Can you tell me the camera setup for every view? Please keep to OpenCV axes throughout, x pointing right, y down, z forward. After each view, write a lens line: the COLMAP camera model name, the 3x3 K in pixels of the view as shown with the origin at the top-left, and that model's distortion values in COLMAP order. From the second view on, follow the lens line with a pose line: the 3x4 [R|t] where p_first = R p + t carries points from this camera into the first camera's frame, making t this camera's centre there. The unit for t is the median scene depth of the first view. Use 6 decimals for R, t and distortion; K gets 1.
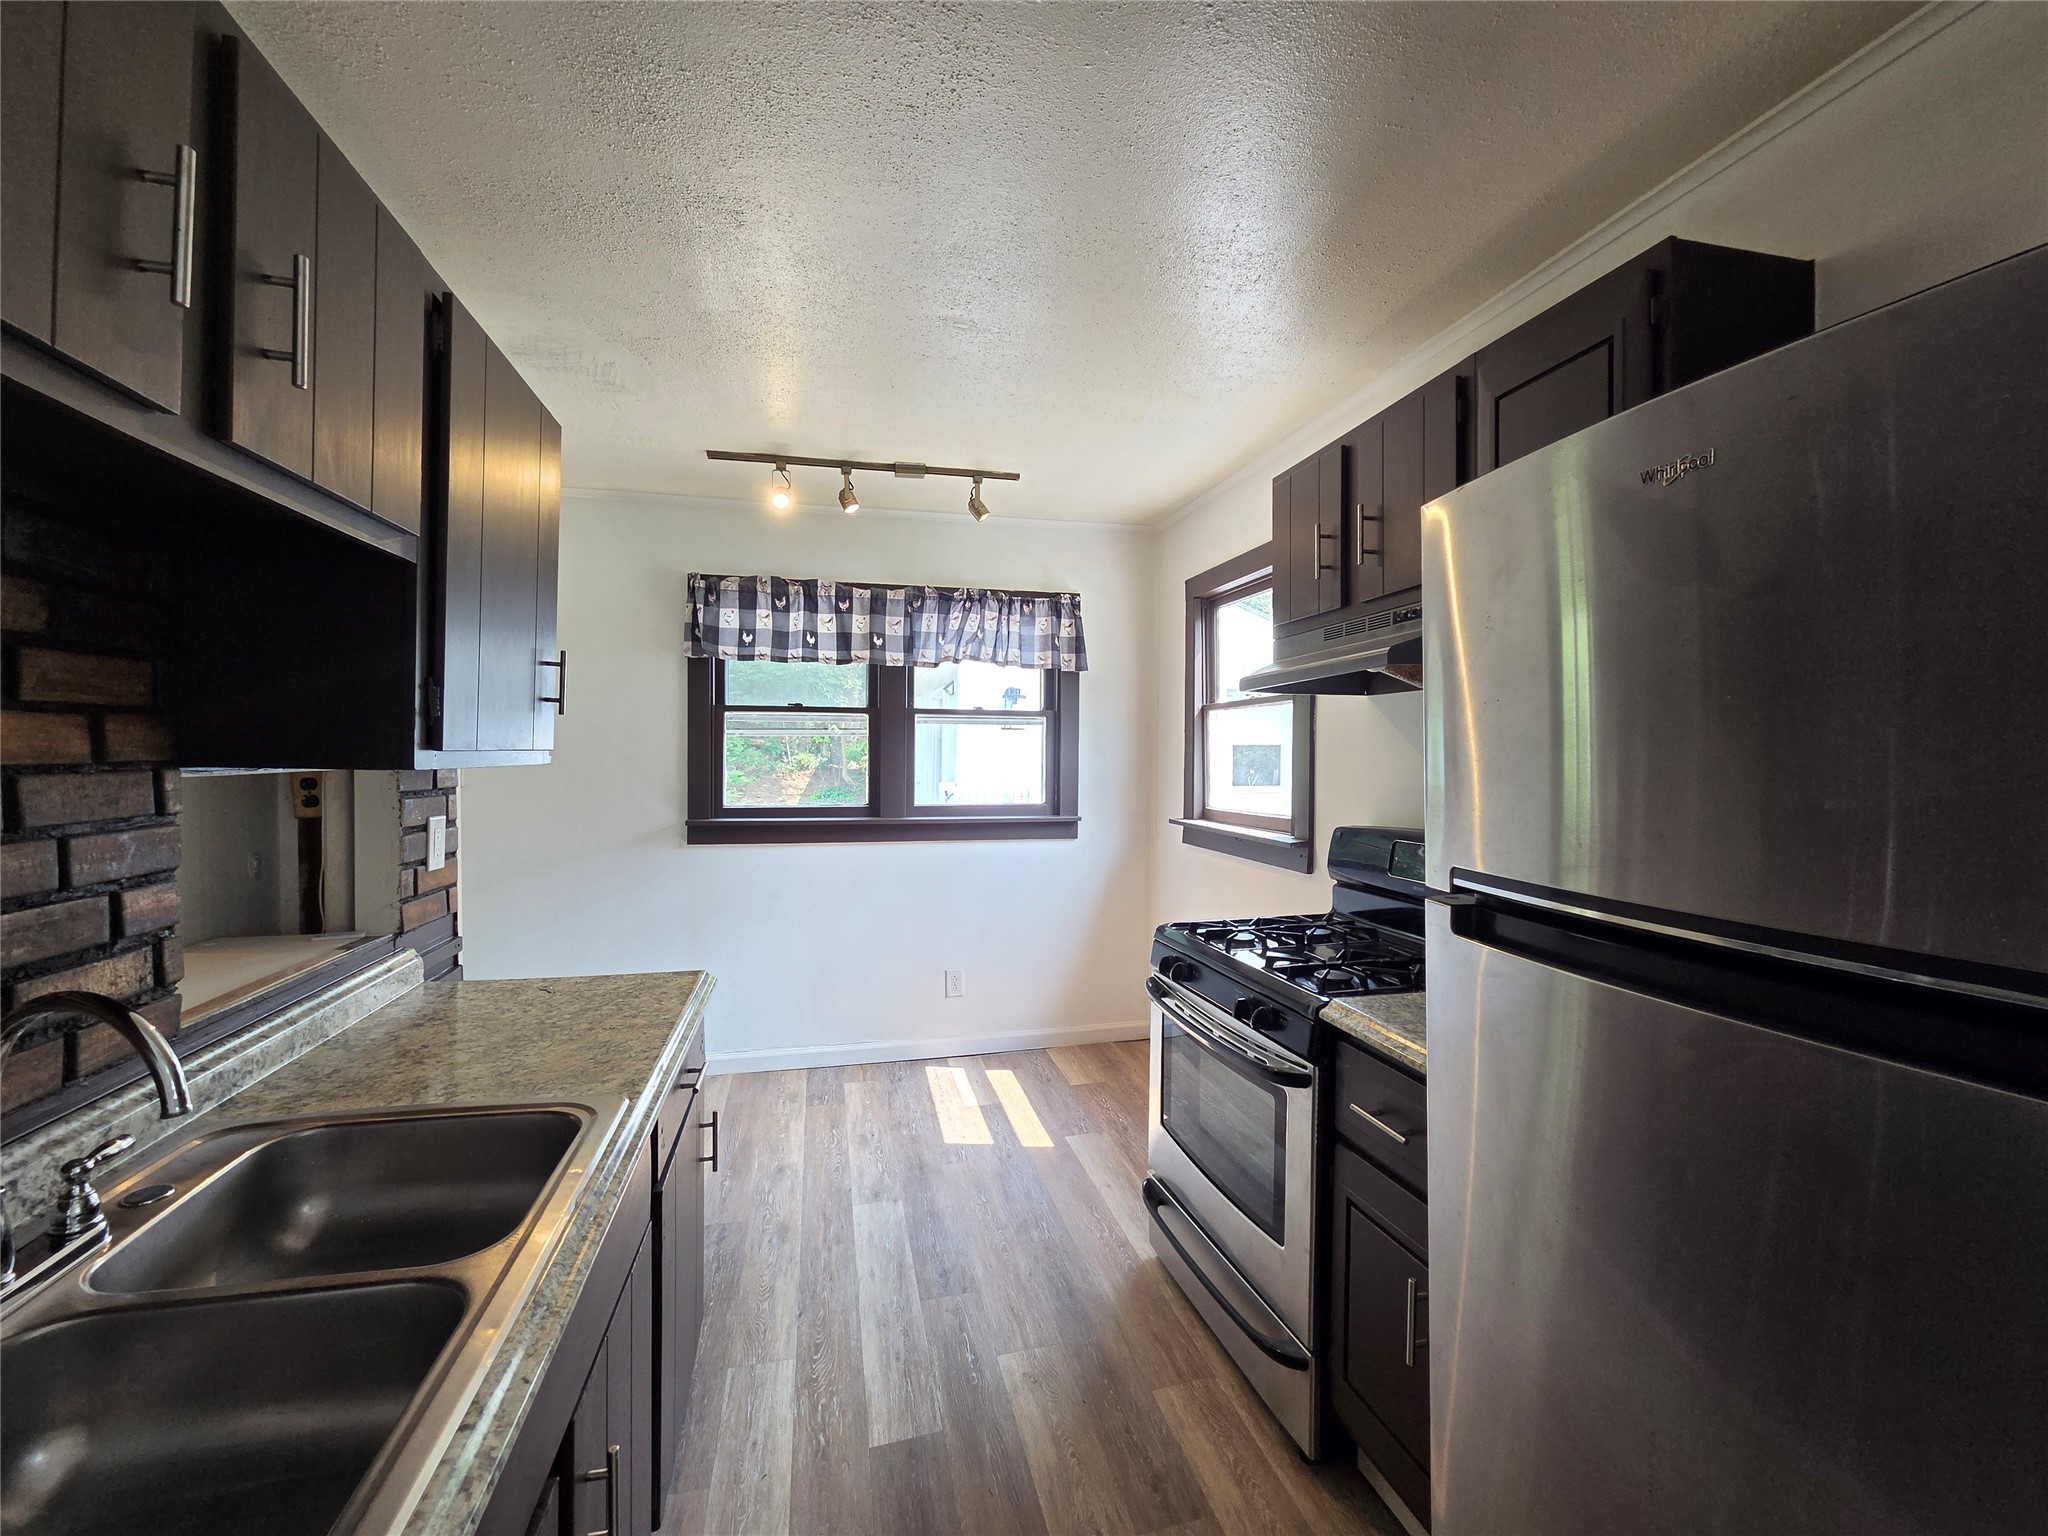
lens RADIAL K [[839.4, 0, 1018.3], [0, 839.4, 766.7], [0, 0, 1]] dist [-0.004178, 0.001959]
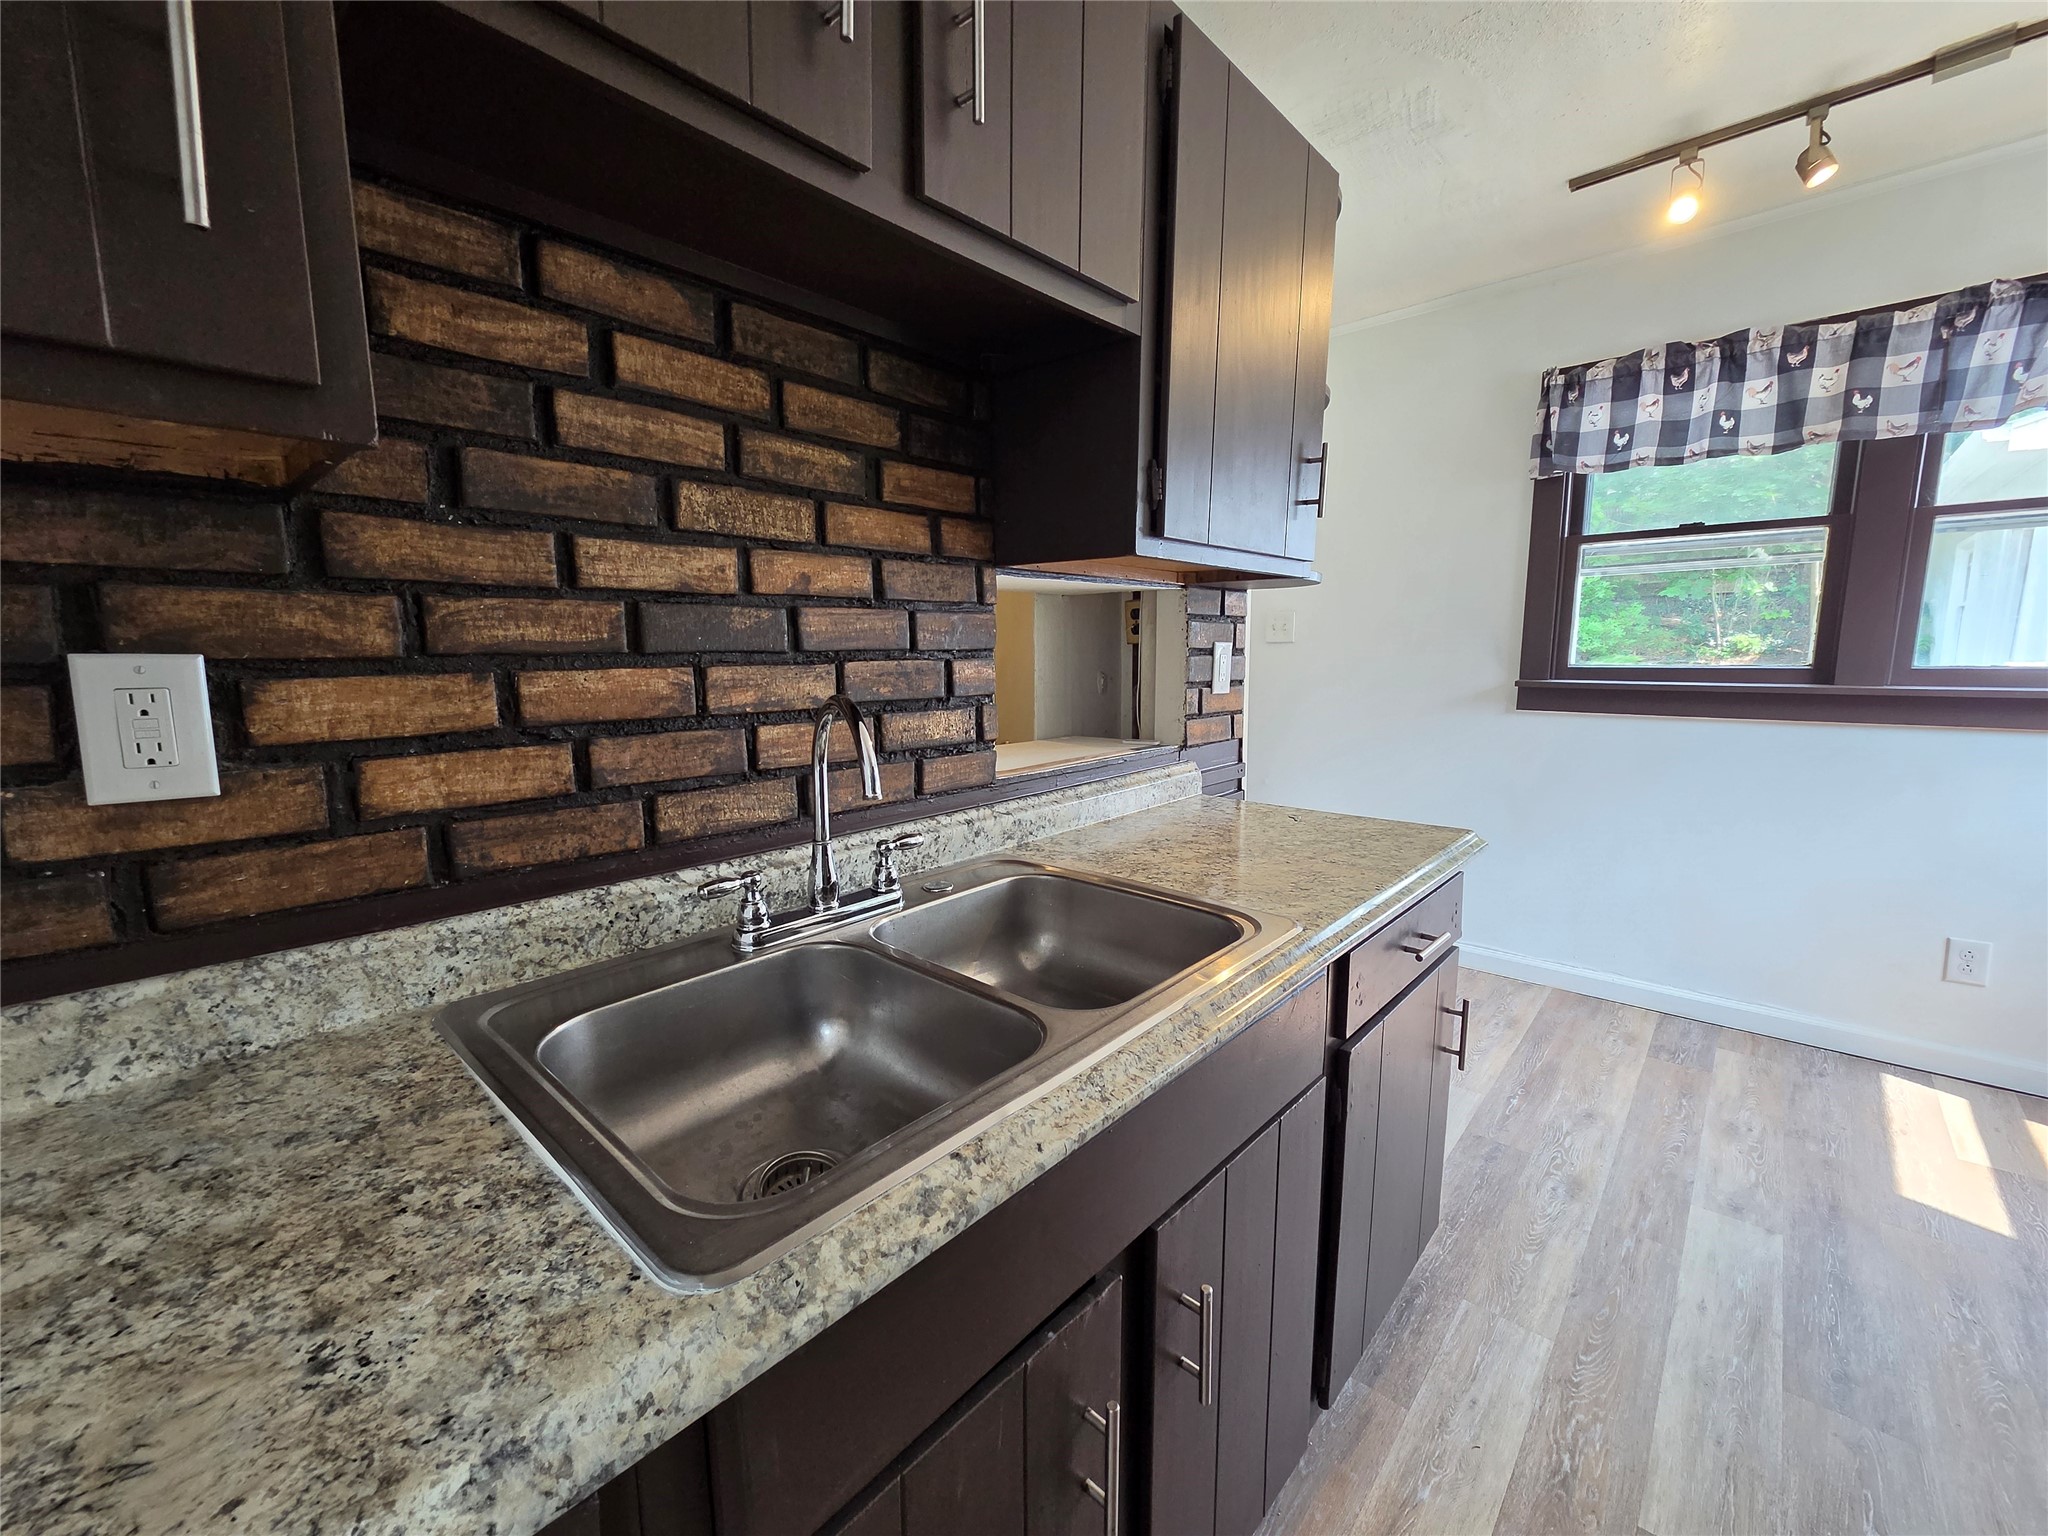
lens RADIAL K [[839.4, 0, 1014.3], [0, 839.4, 768.5], [0, 0, 1]] dist [-0.004178, 0.001959]
pose [[0.565803, 0.105965, -0.817703, 0.027874], [-0.002745, 0.991944, 0.126646, 0.080288], [0.824536, -0.069412, 0.561536, 0.183053]]
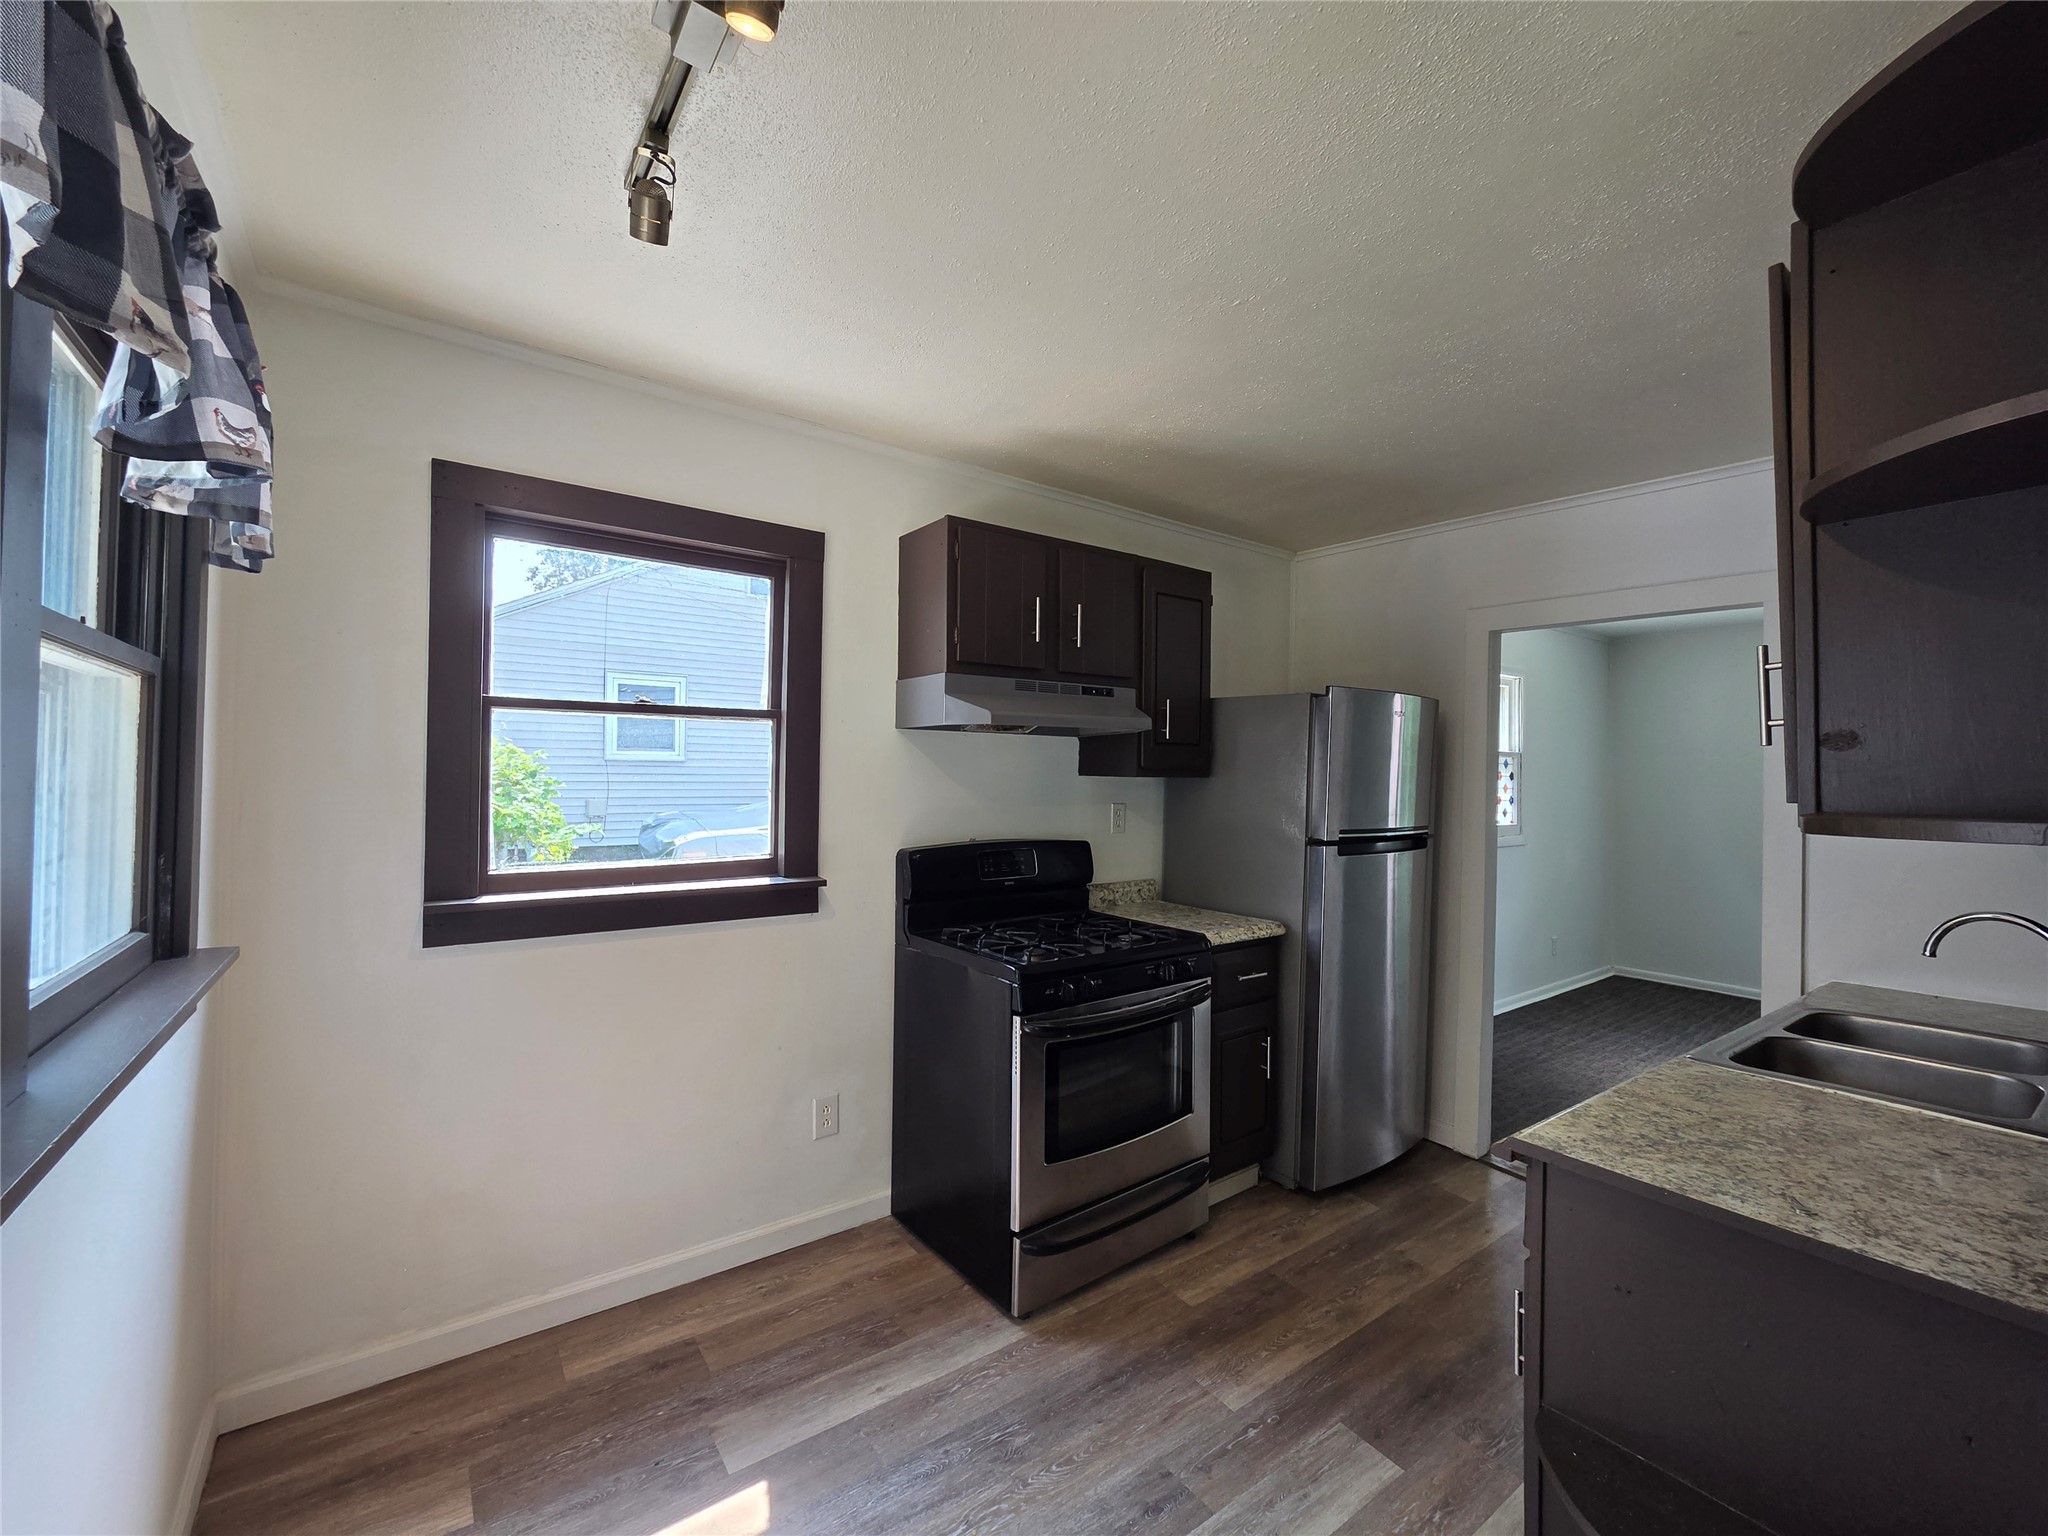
lens RADIAL K [[839.4, 0, 1025.4], [0, 839.4, 772.6], [0, 0, 1]] dist [-0.004178, 0.001959]
pose [[-0.389767, -0.001038, 0.920913, -0.790829], [0.004075, 0.999988, 0.002852, -0.038525], [-0.920905, 0.004864, -0.389758, 1.533569]]
